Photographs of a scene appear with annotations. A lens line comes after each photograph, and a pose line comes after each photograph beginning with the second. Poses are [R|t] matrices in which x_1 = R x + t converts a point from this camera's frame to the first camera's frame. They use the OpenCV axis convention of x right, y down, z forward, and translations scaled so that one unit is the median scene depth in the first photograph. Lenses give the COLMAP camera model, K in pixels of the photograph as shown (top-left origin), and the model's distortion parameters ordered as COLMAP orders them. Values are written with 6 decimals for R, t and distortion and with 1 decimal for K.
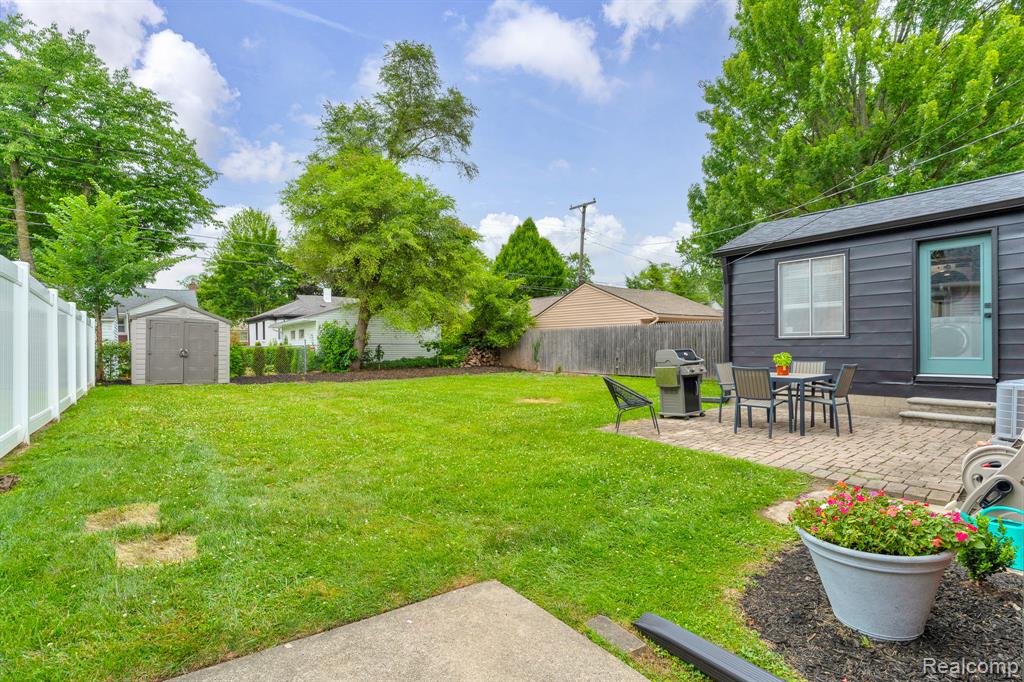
lens RADIAL K [[483.0, 0, 511.2], [0, 483.0, 348.7], [0, 0, 1]] dist [-0.001178, -0.000628]
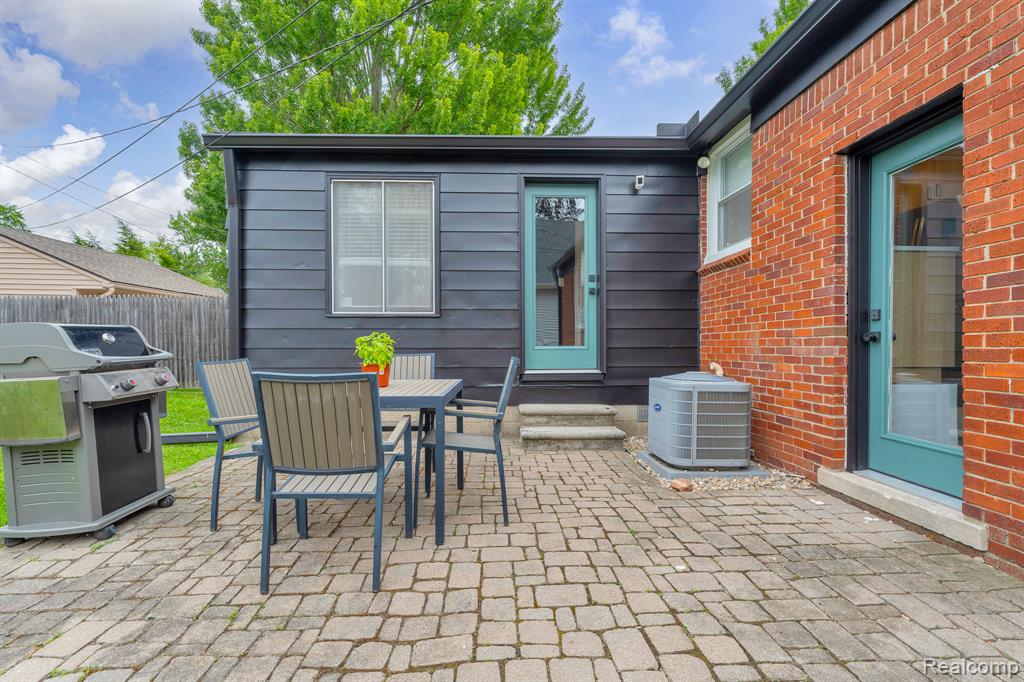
lens RADIAL K [[483.0, 0, 511.2], [0, 483.0, 348.7], [0, 0, 1]] dist [-0.001178, -0.000628]
pose [[0.589204, -0.002308, 0.807981, 0.248002], [-0.001238, 0.999992, 0.003759, 0.016811], [-0.807983, -0.003215, 0.589196, 0.555439]]
